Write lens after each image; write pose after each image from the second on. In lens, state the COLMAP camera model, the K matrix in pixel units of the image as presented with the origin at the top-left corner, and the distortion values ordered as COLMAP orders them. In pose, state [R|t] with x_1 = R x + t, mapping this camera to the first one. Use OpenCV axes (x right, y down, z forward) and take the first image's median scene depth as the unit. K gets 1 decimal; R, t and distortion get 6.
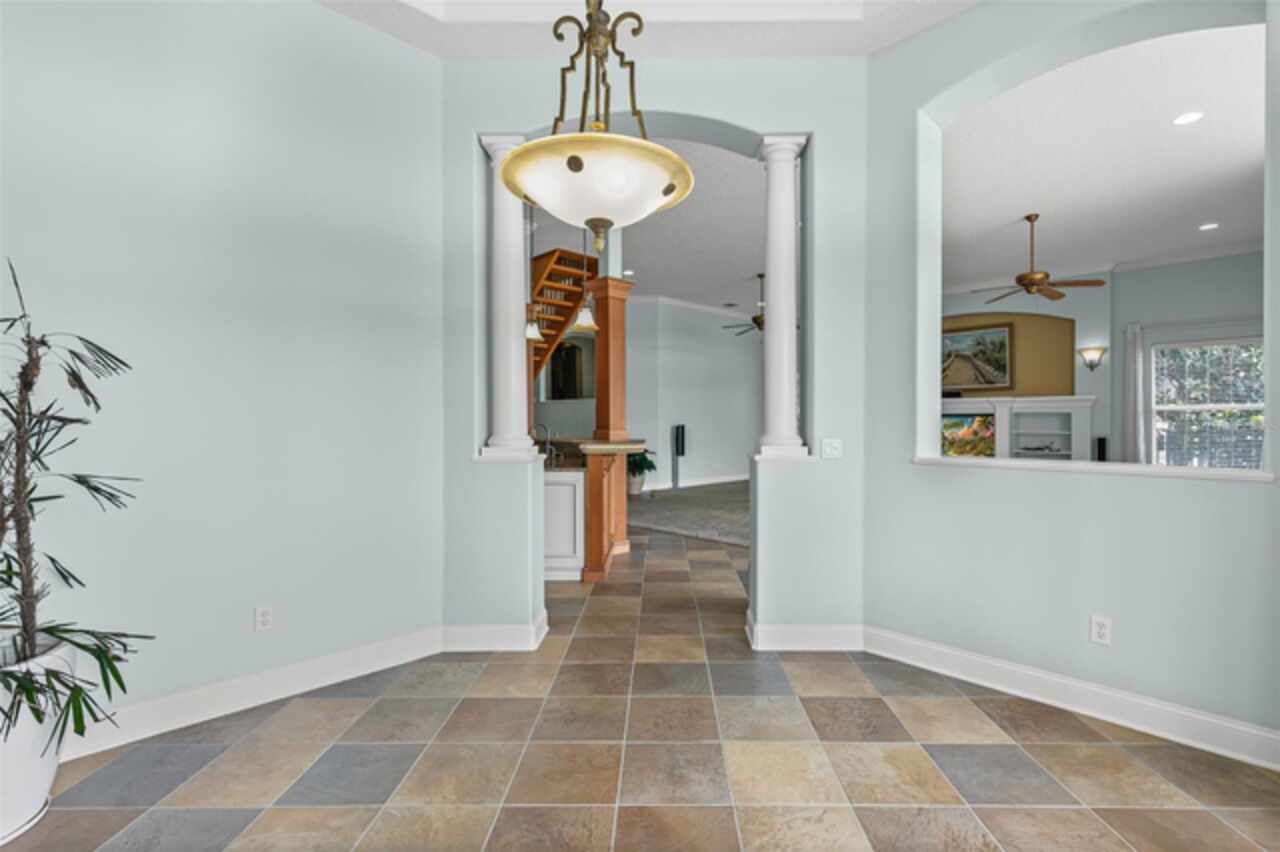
lens RADIAL K [[591.9, 0, 640.9], [0, 591.9, 422.3], [0, 0, 1]] dist [-0.001497, -0.000499]
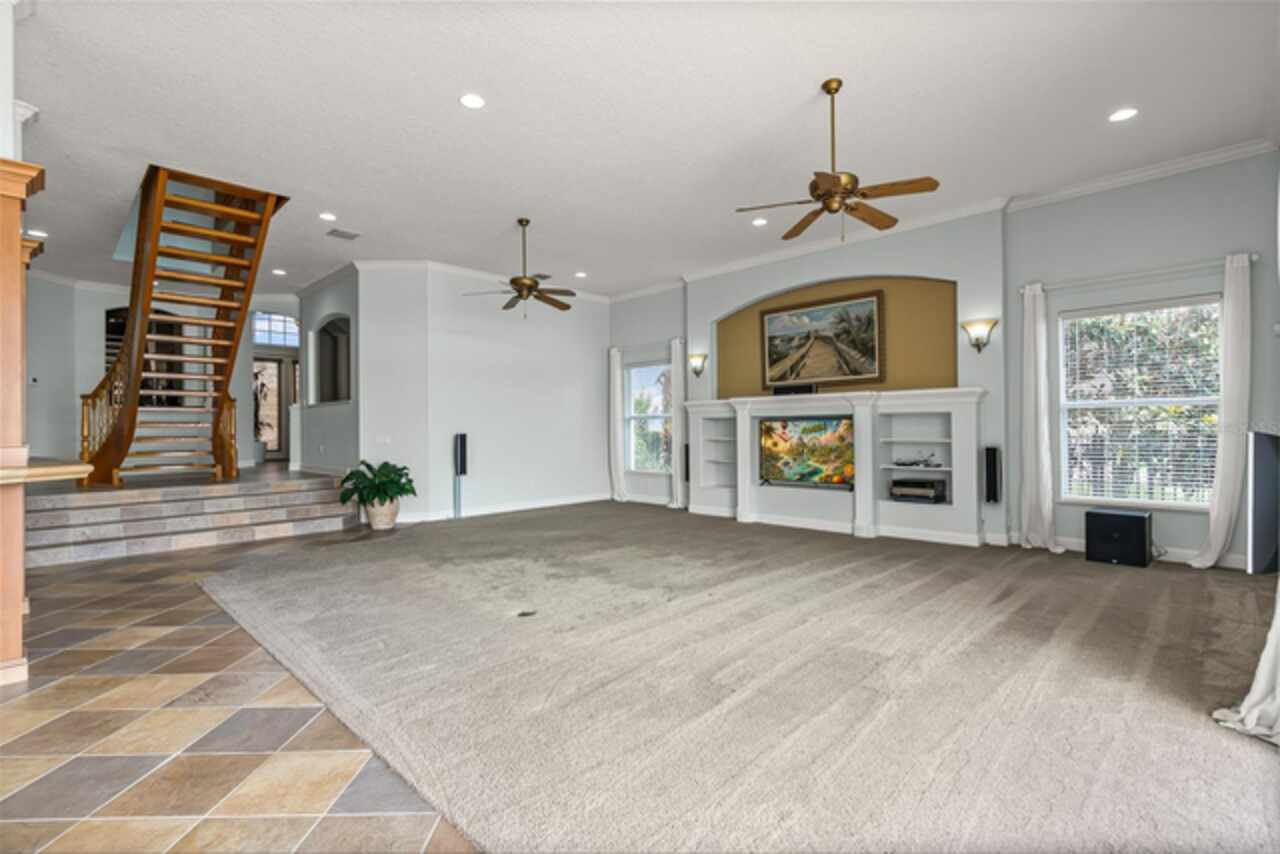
lens RADIAL K [[594.9, 0, 633.2], [0, 594.9, 421.5], [0, 0, 1]] dist [-0.003132, -0.000037]
pose [[0.999632, -0.006979, 0.026210, 0.299603], [0.007379, 0.999857, -0.015199, 0.002776], [-0.026100, 0.015387, 0.999541, 0.274904]]
